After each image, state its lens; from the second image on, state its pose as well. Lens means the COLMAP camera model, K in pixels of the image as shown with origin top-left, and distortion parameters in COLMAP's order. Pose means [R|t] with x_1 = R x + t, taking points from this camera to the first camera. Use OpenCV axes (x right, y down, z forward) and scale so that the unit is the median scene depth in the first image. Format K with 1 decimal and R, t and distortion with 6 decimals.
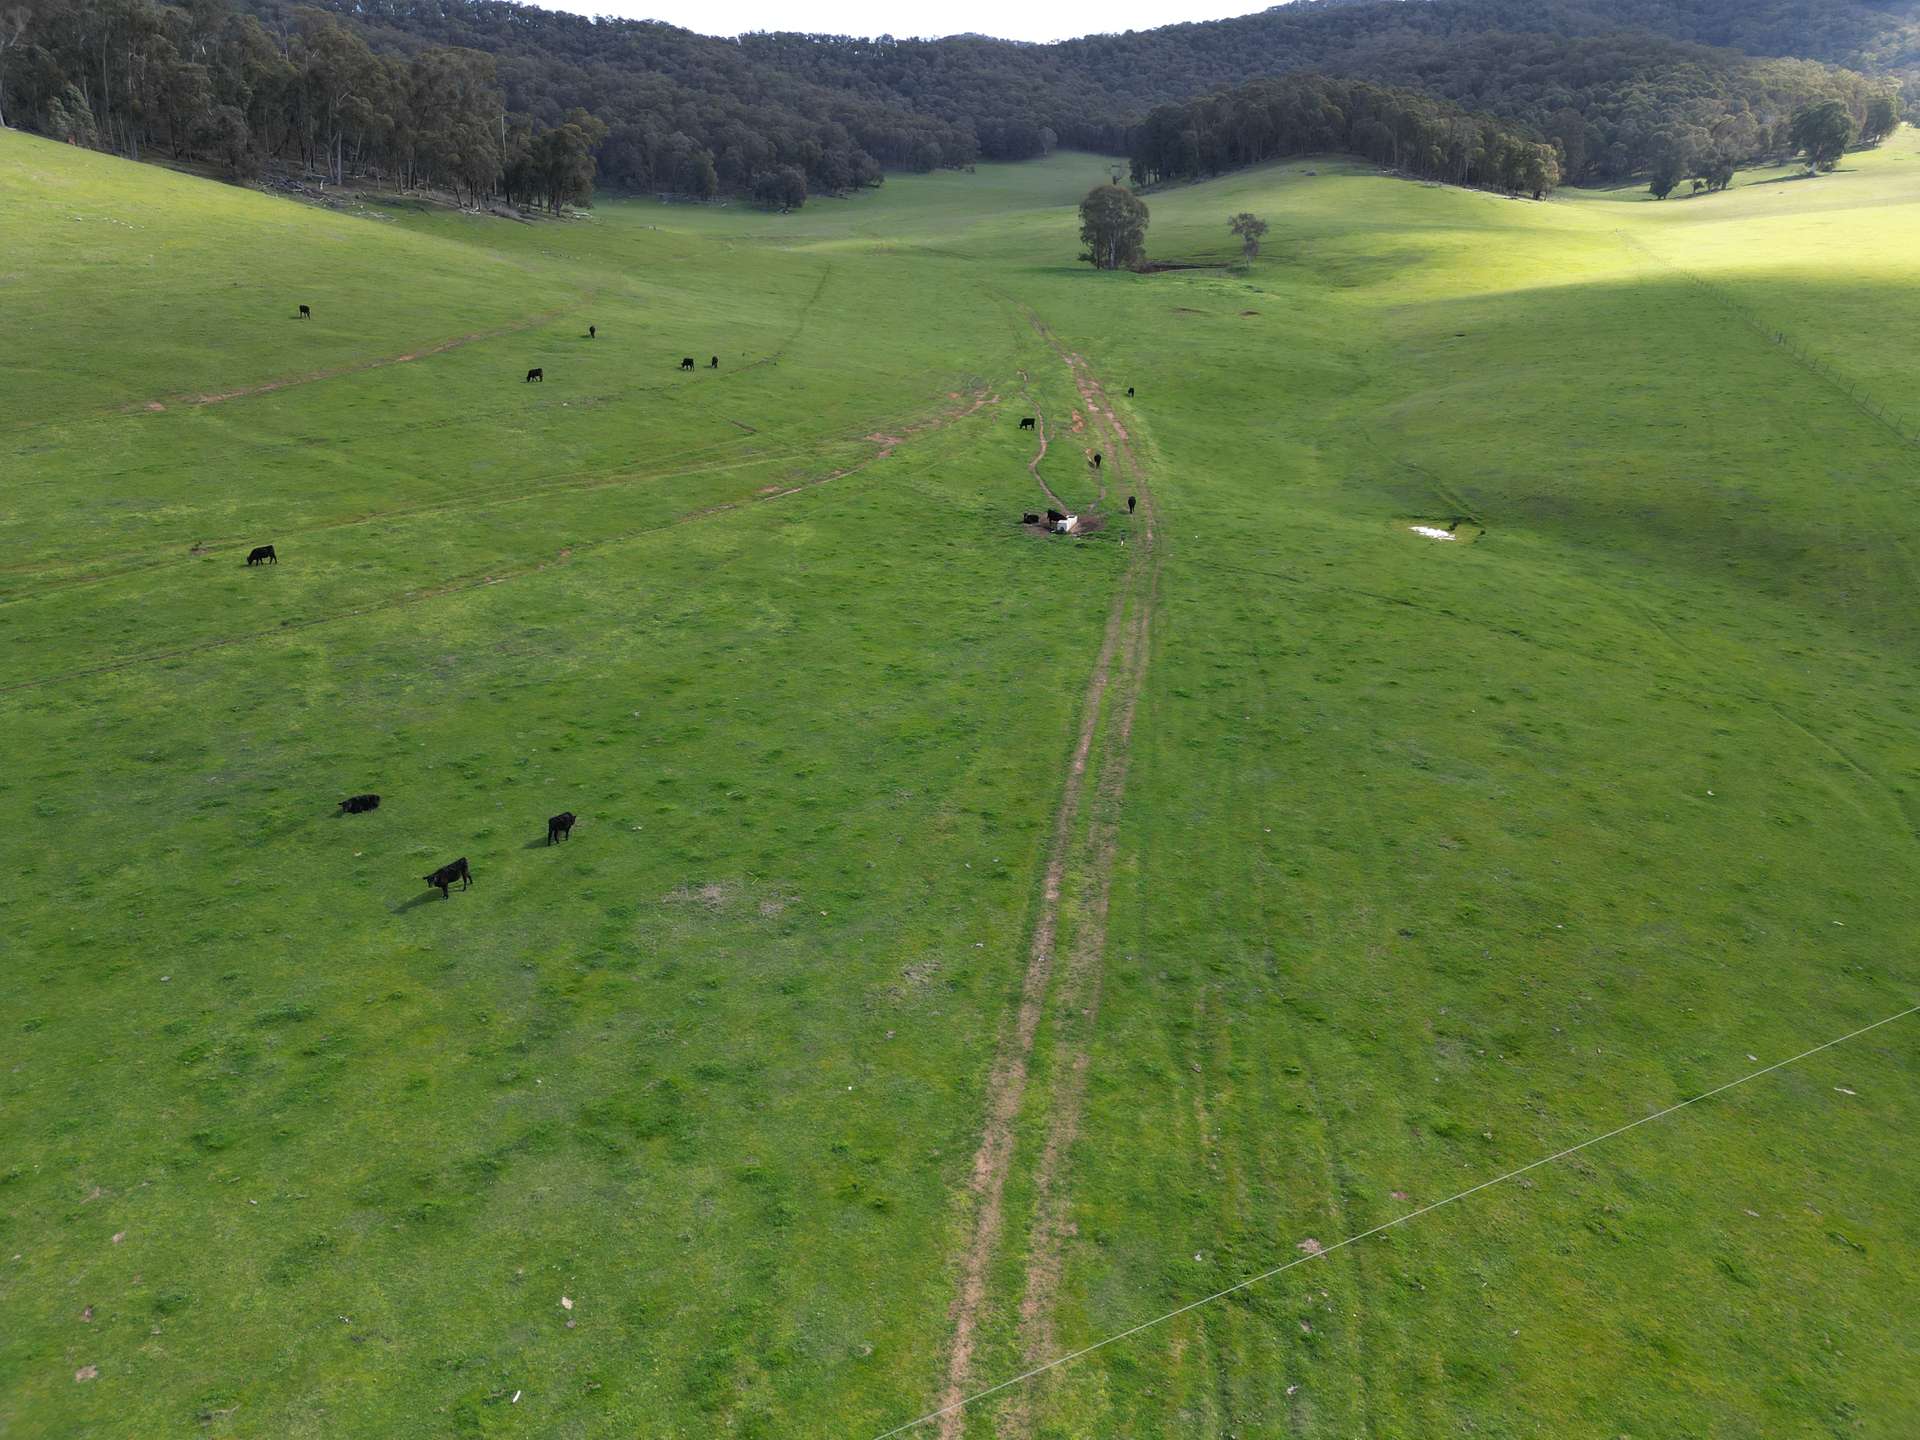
lens RADIAL K [[1354.7, 0, 966.2], [0, 1354.7, 710.0], [0, 0, 1]] dist [0.076868, -0.072825]
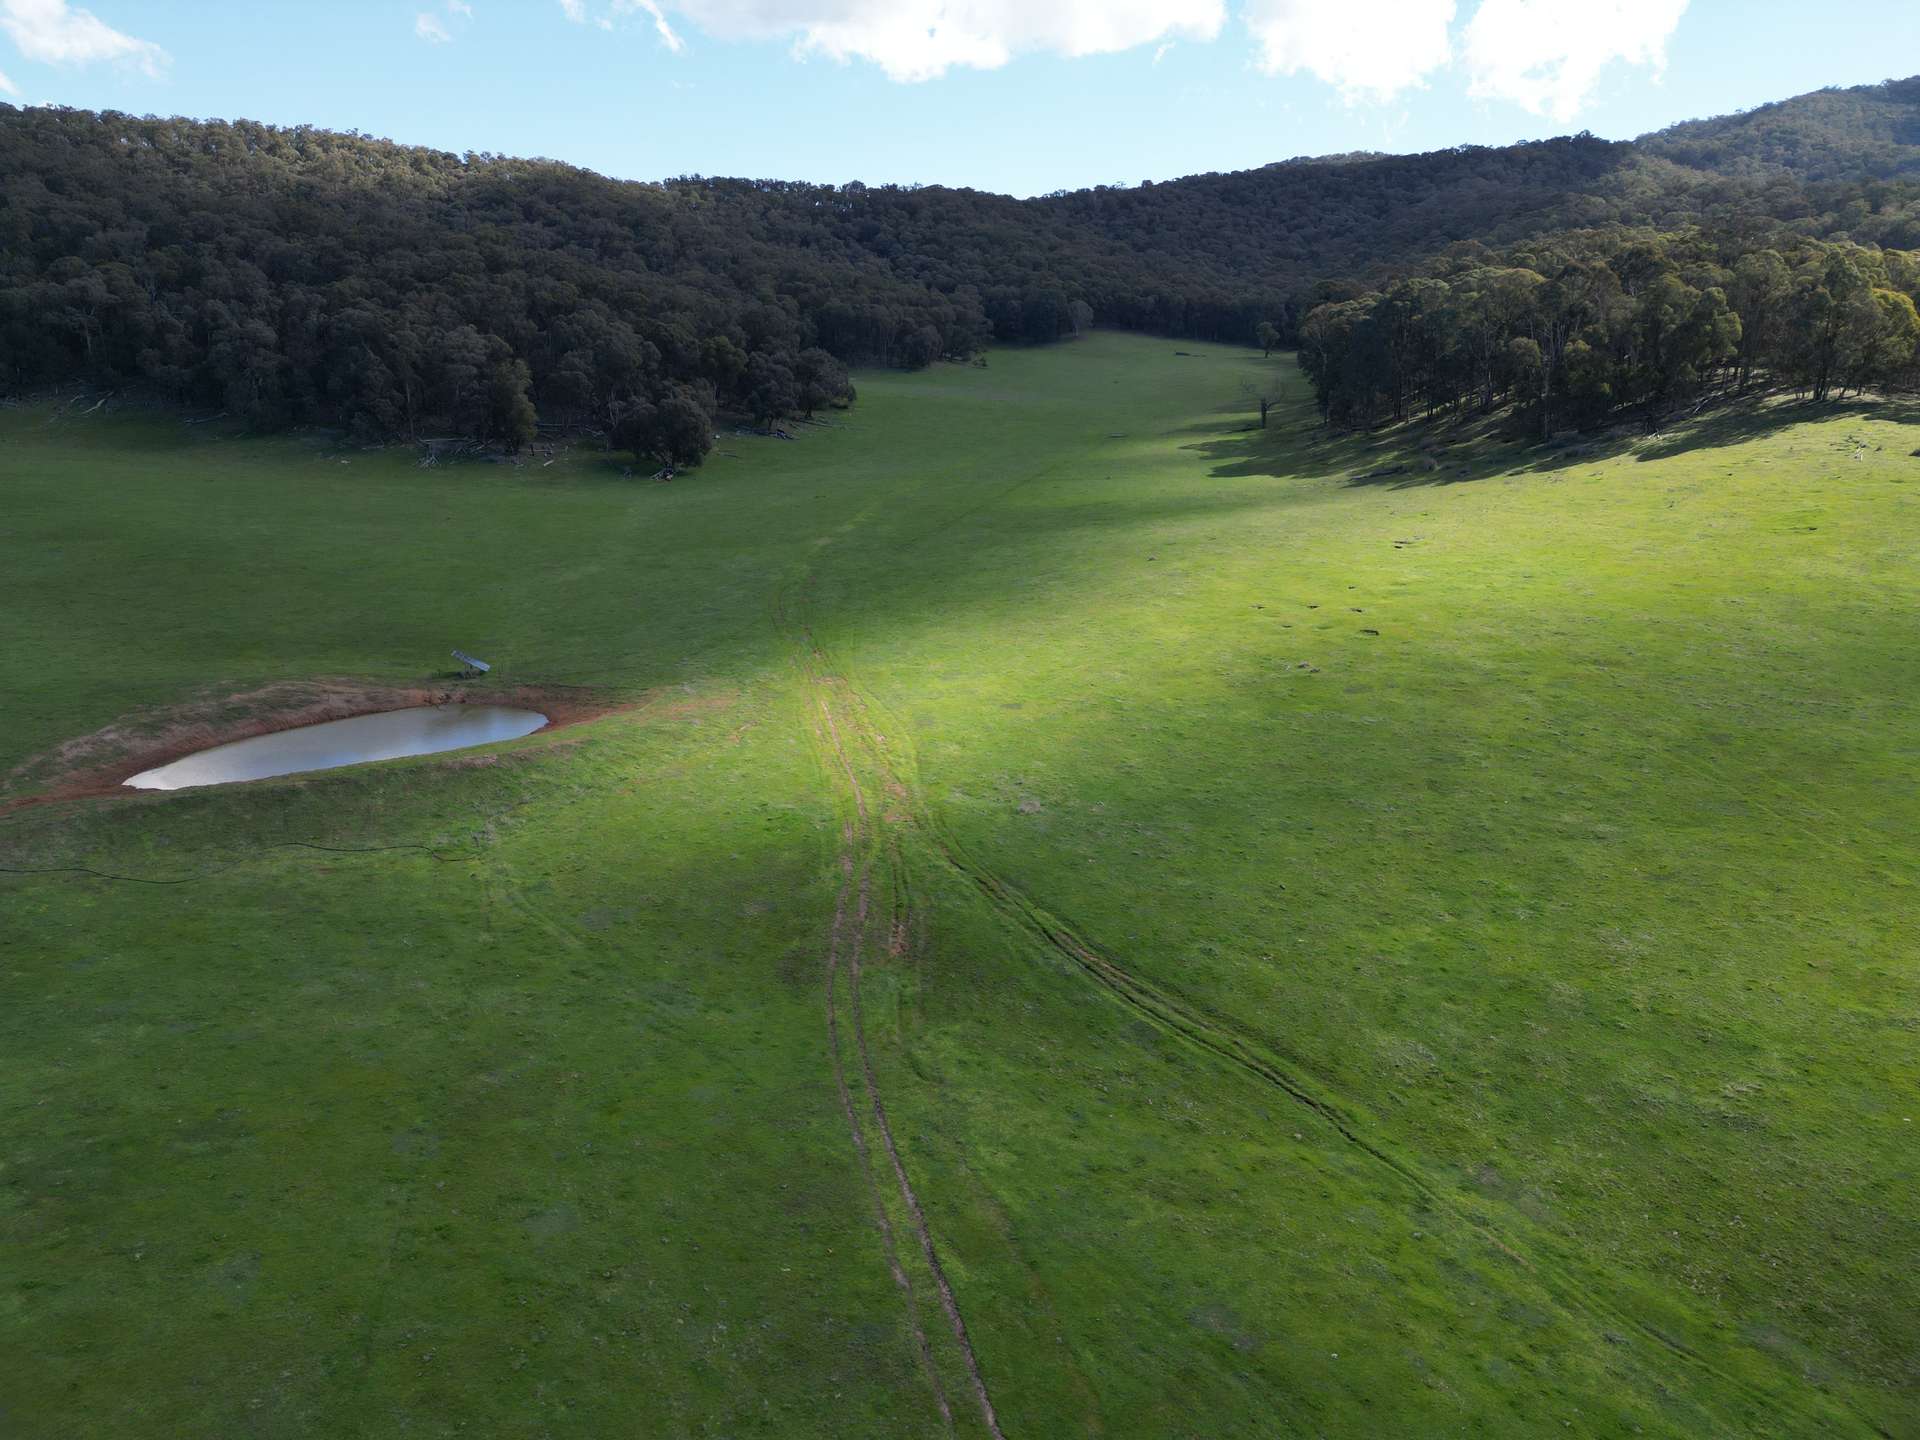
lens RADIAL K [[1354.7, 0, 966.2], [0, 1354.7, 710.0], [0, 0, 1]] dist [0.076868, -0.072825]
pose [[0.999672, -0.005424, 0.025019, -0.032086], [0.007843, 0.995192, -0.097626, -0.224268], [-0.024369, 0.097790, 0.994909, 0.491208]]
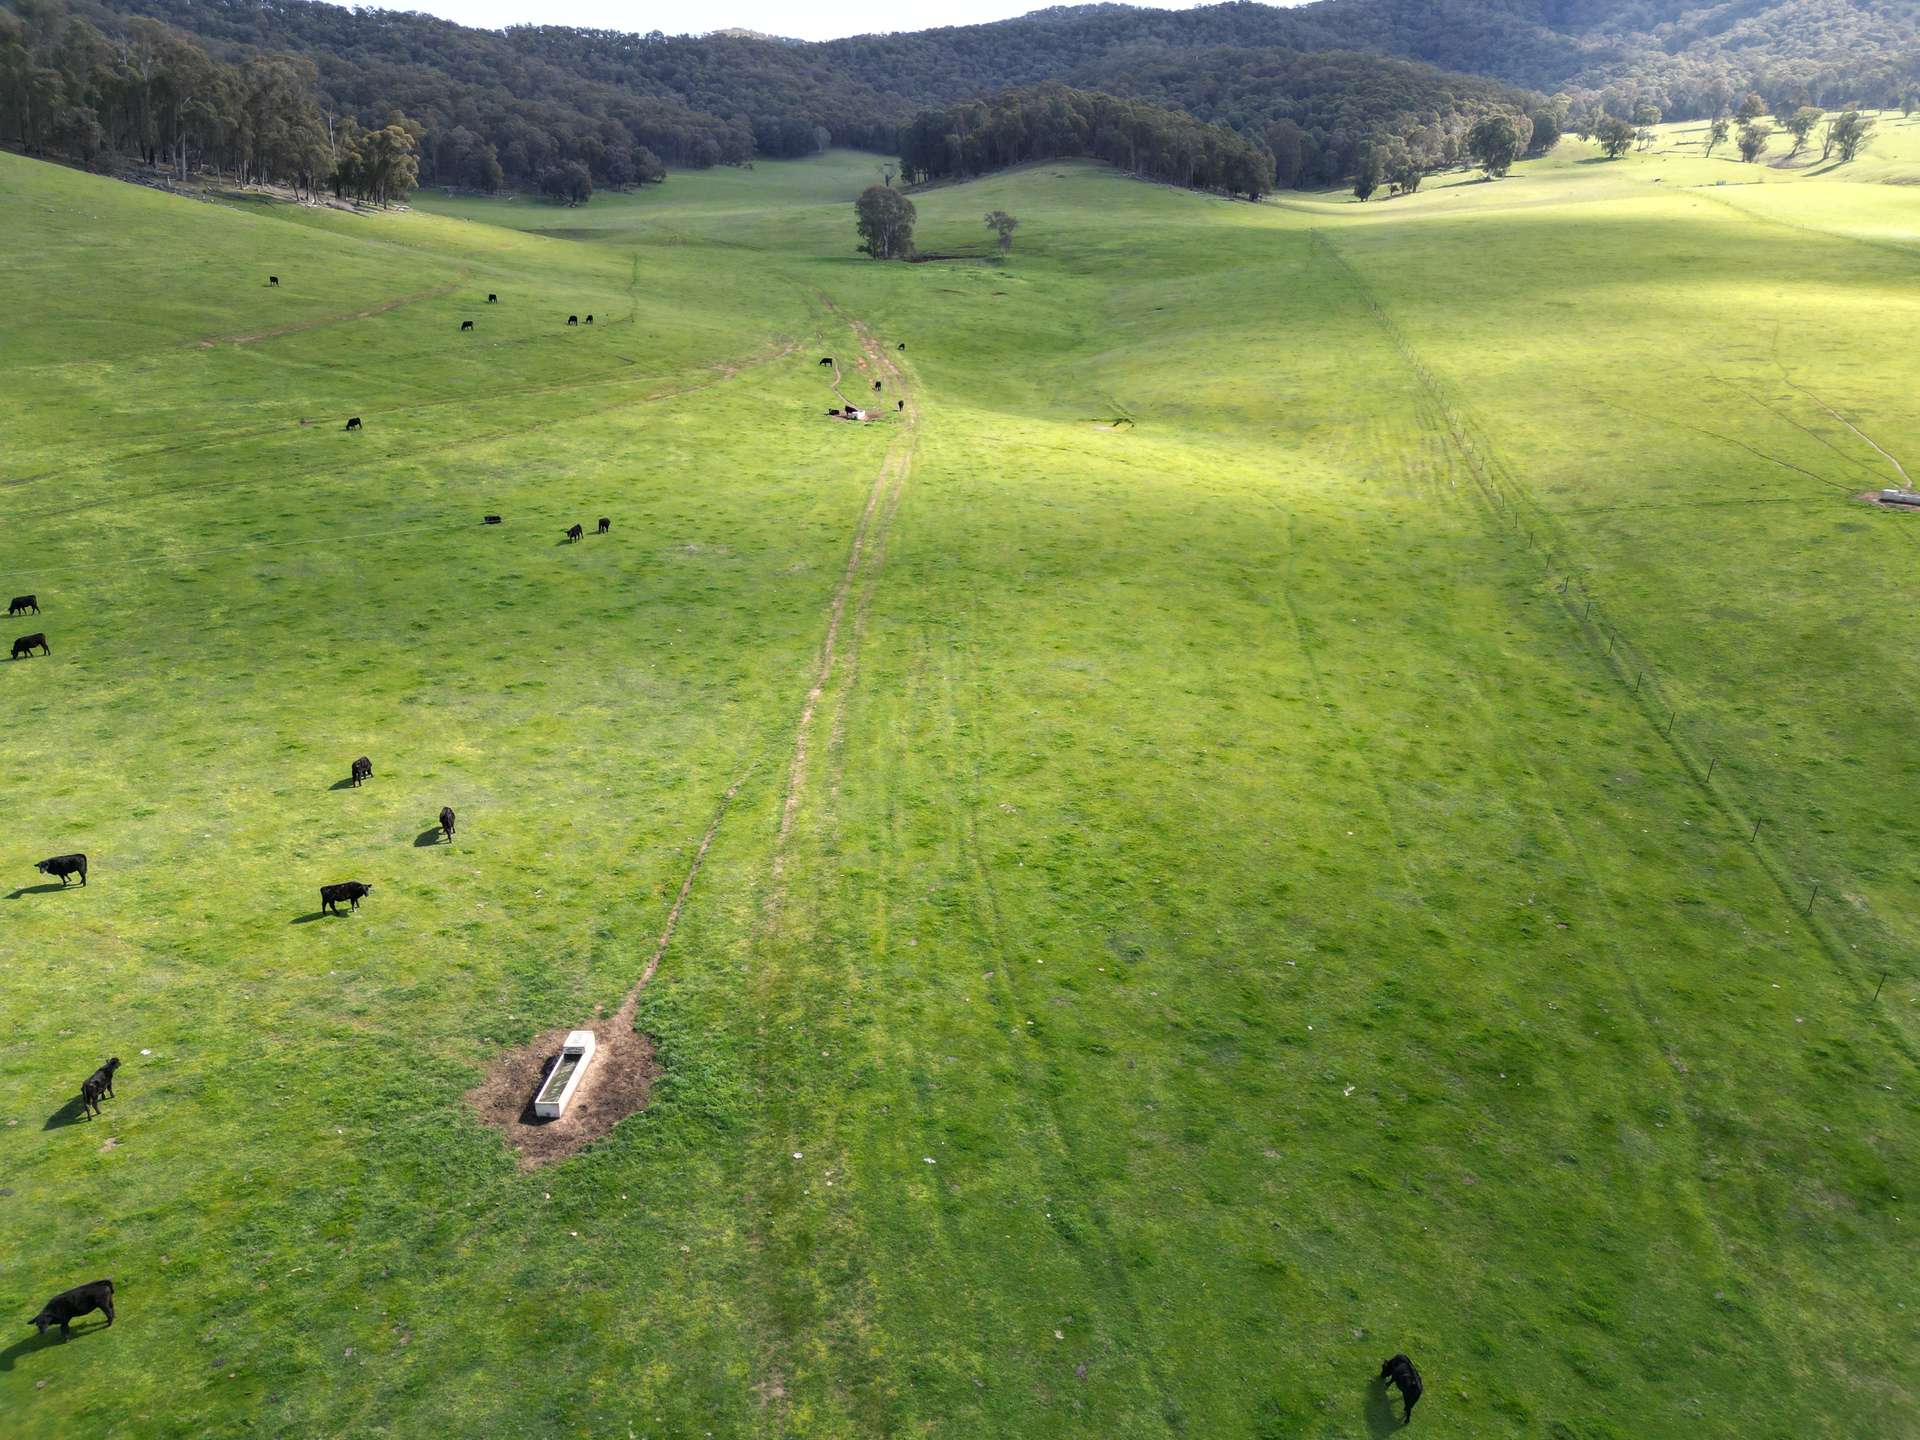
lens RADIAL K [[1354.7, 0, 966.2], [0, 1354.7, 710.0], [0, 0, 1]] dist [0.076868, -0.072825]
pose [[0.988339, -0.049282, 0.144075, -0.005833], [0.048890, 0.998785, 0.006260, 0.026432], [-0.144209, 0.000857, 0.989547, -0.073393]]
